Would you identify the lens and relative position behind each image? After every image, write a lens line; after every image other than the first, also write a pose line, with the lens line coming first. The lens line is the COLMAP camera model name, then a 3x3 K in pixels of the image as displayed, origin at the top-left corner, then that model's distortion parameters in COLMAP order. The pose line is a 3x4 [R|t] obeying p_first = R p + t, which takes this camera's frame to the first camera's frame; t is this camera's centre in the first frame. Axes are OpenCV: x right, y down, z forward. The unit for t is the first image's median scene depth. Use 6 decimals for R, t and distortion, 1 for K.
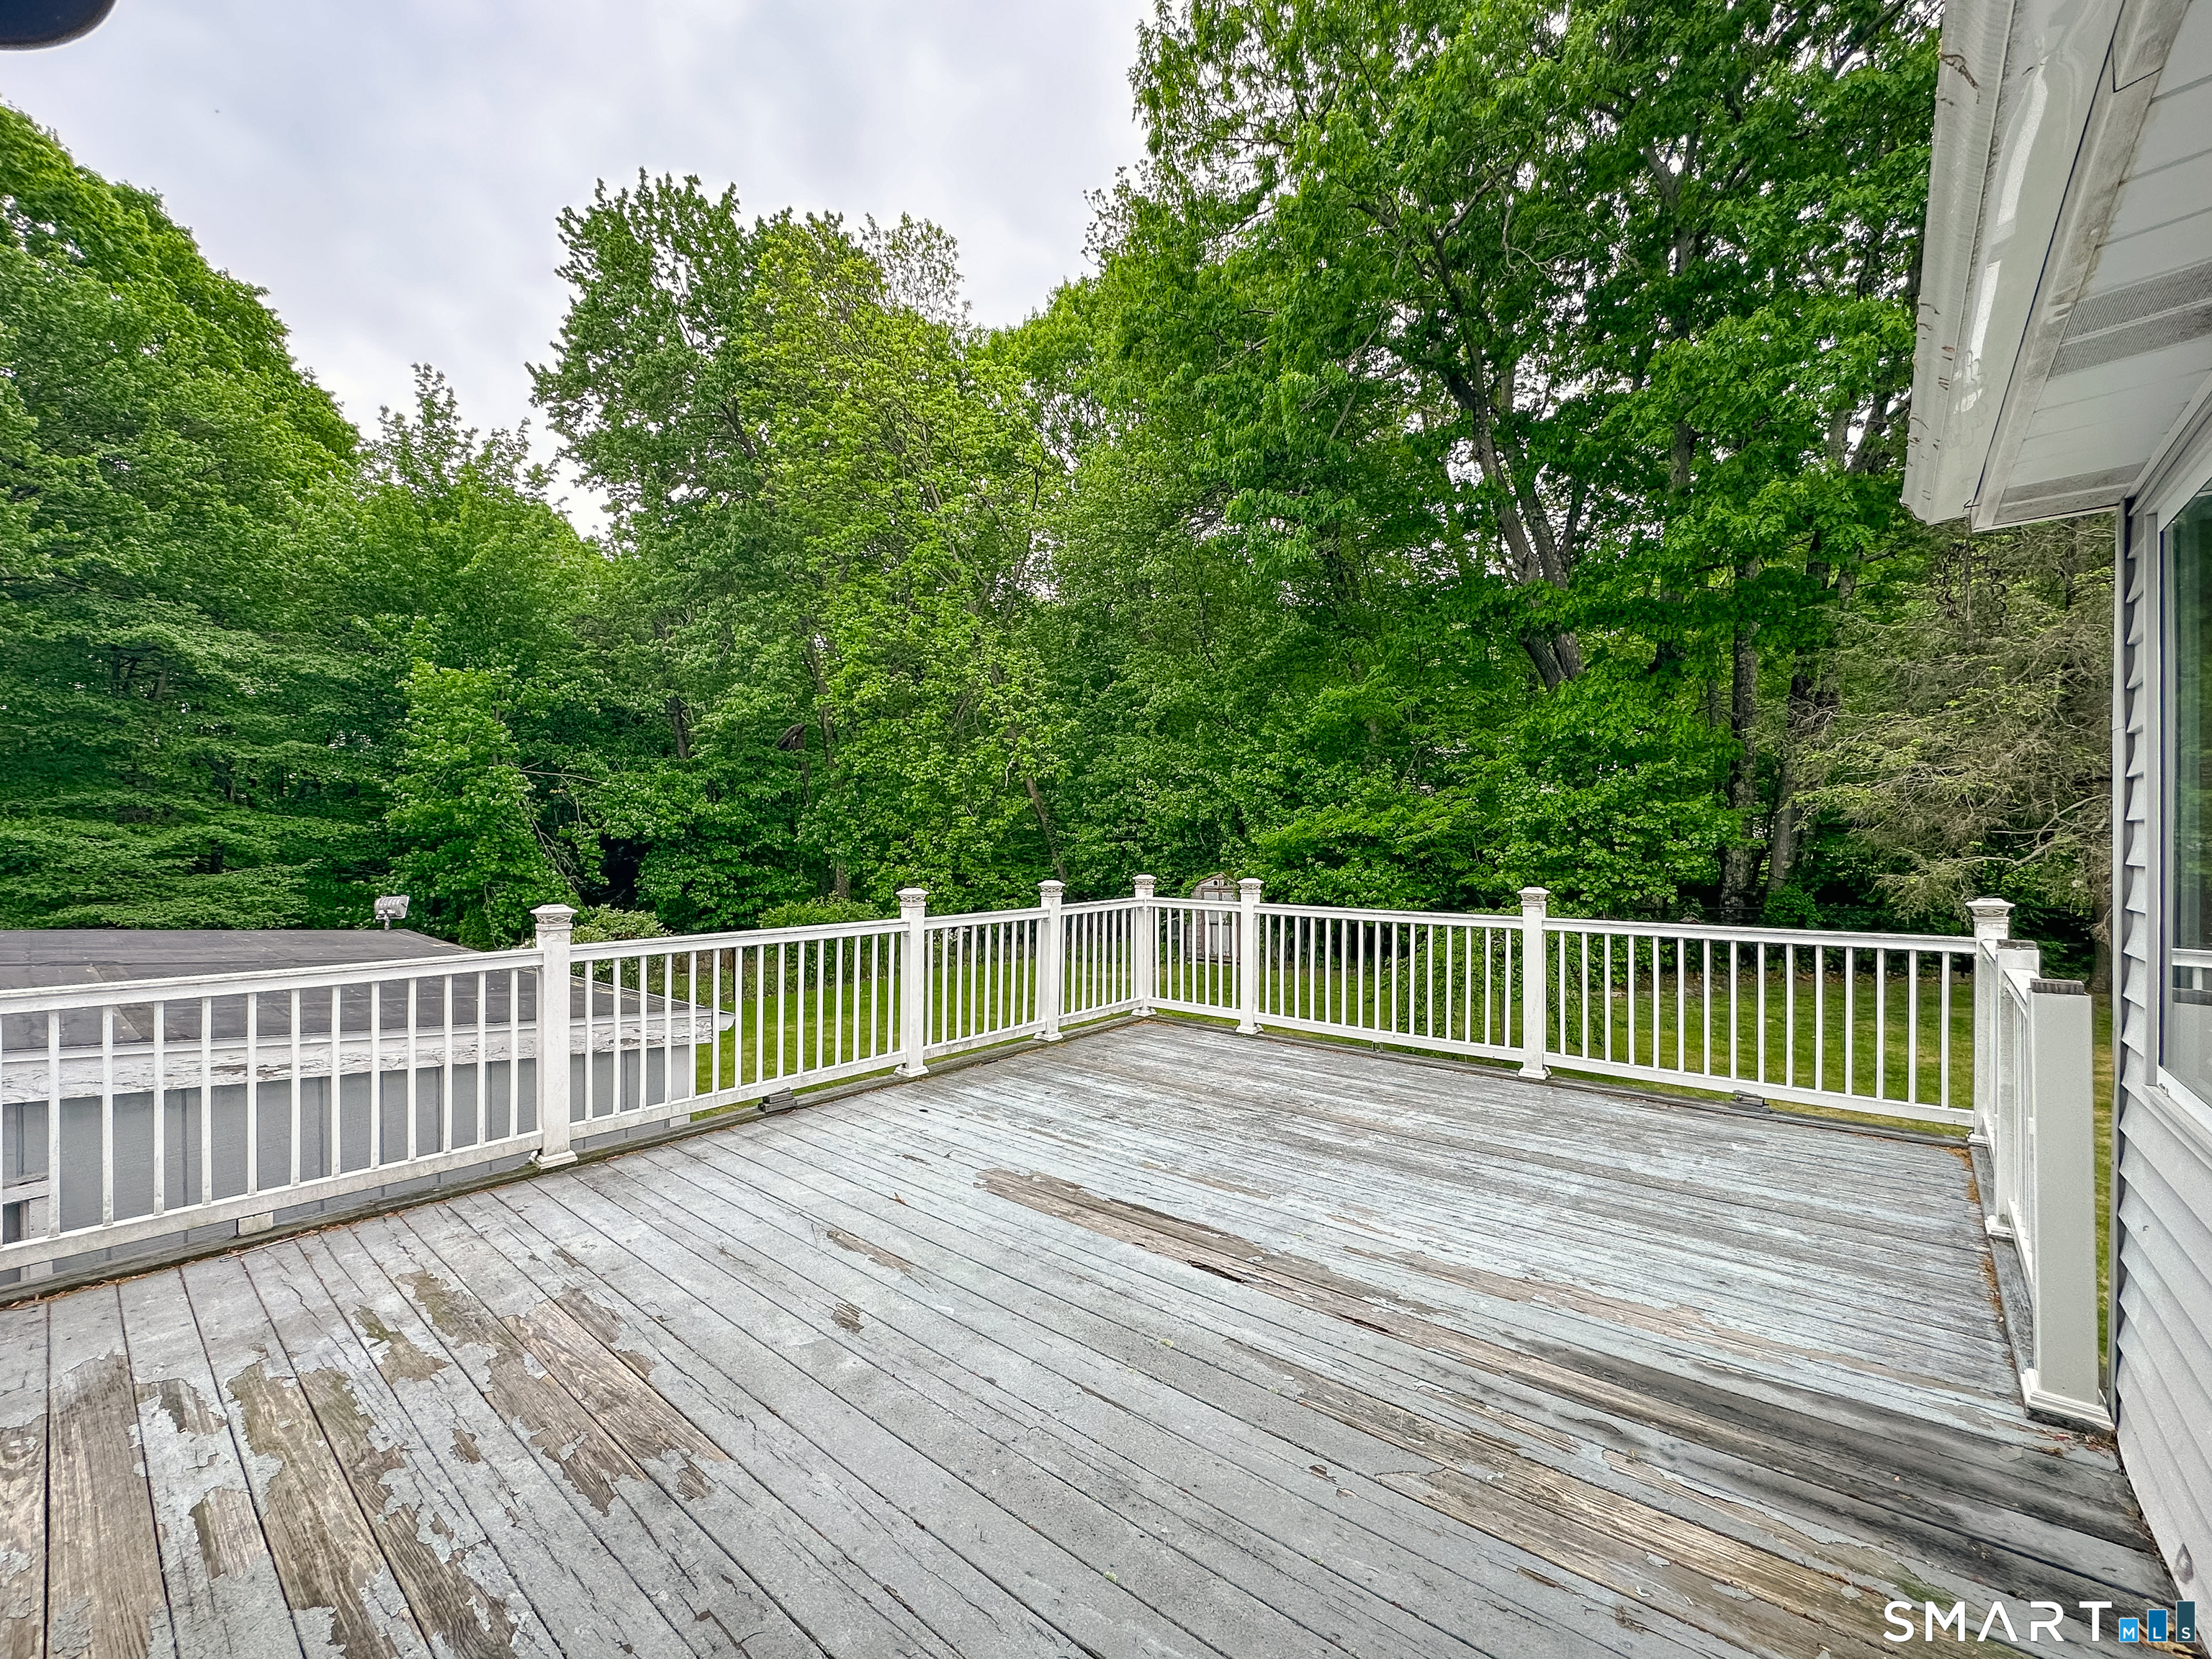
lens RADIAL K [[898.1, 0, 1106.0], [0, 898.1, 829.5], [0, 0, 1]] dist [-0.001653, -0.000158]
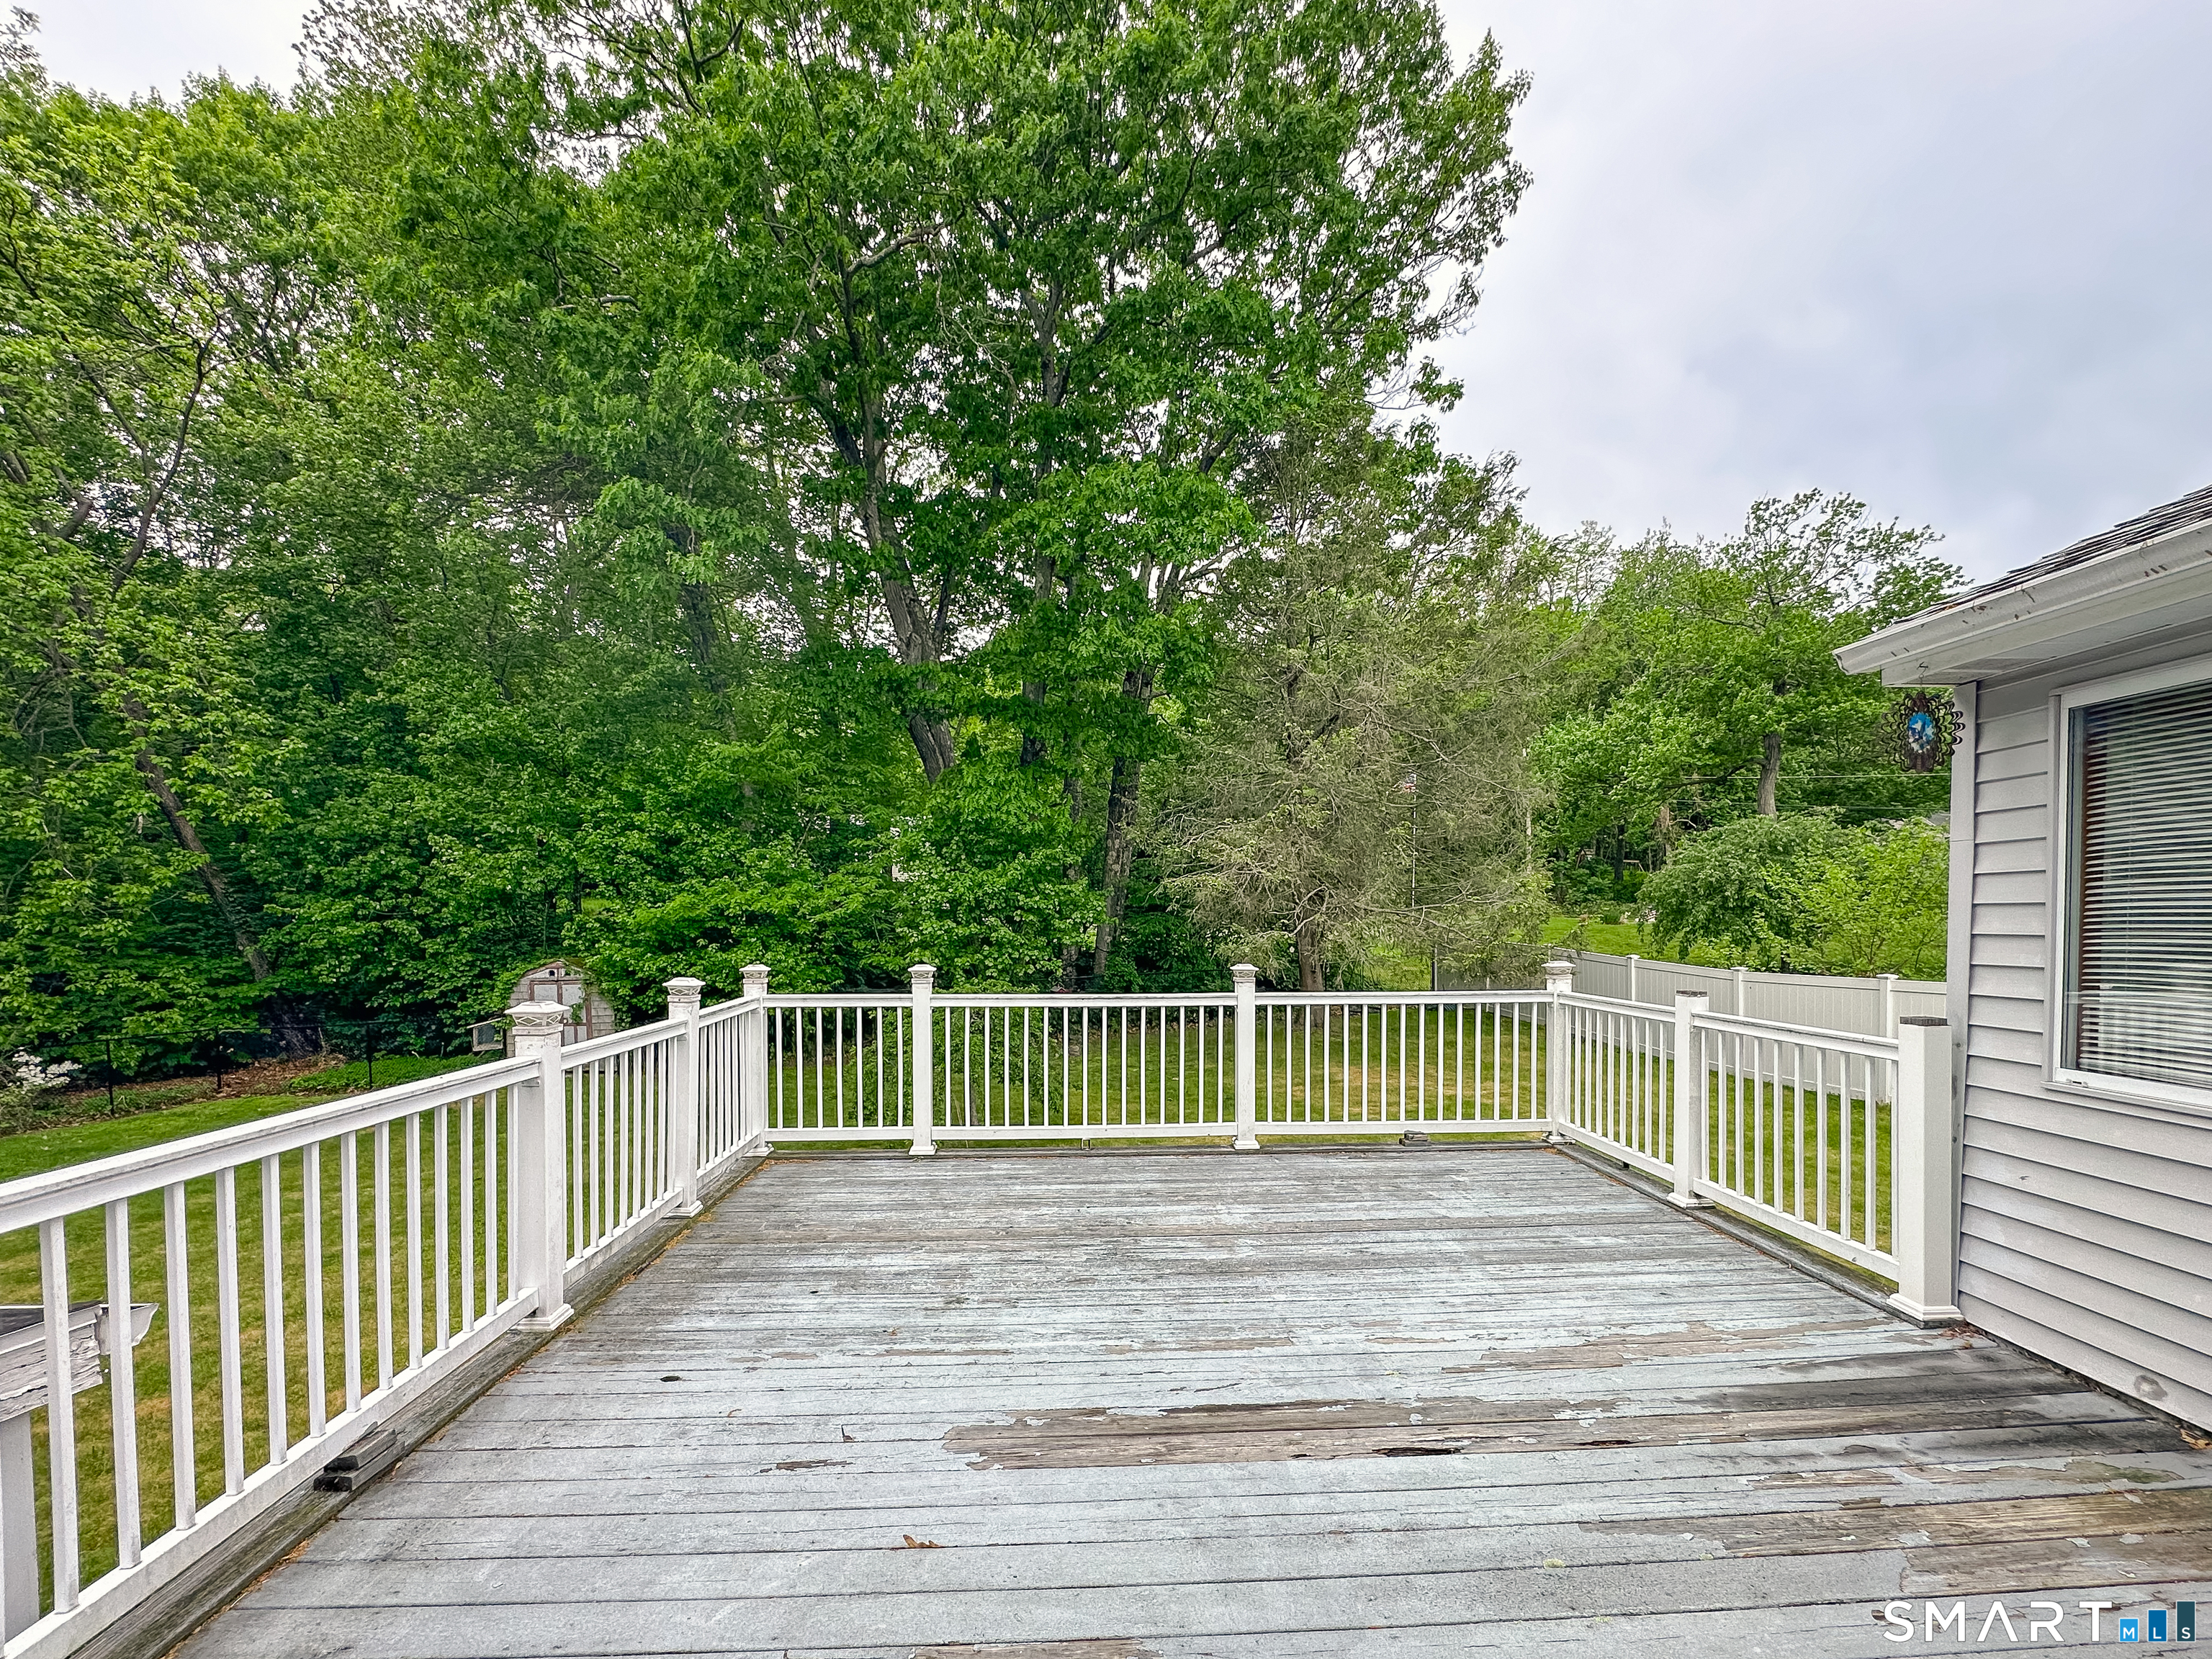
lens RADIAL K [[940.4, 0, 1107.5], [0, 940.4, 924.2], [0, 0, 1]] dist [-0.000749, -0.000818]
pose [[0.730725, -0.001780, 0.682670, -0.114145], [-0.009403, 0.999876, 0.012672, 0.002493], [-0.682608, -0.015678, 0.730617, 0.102232]]
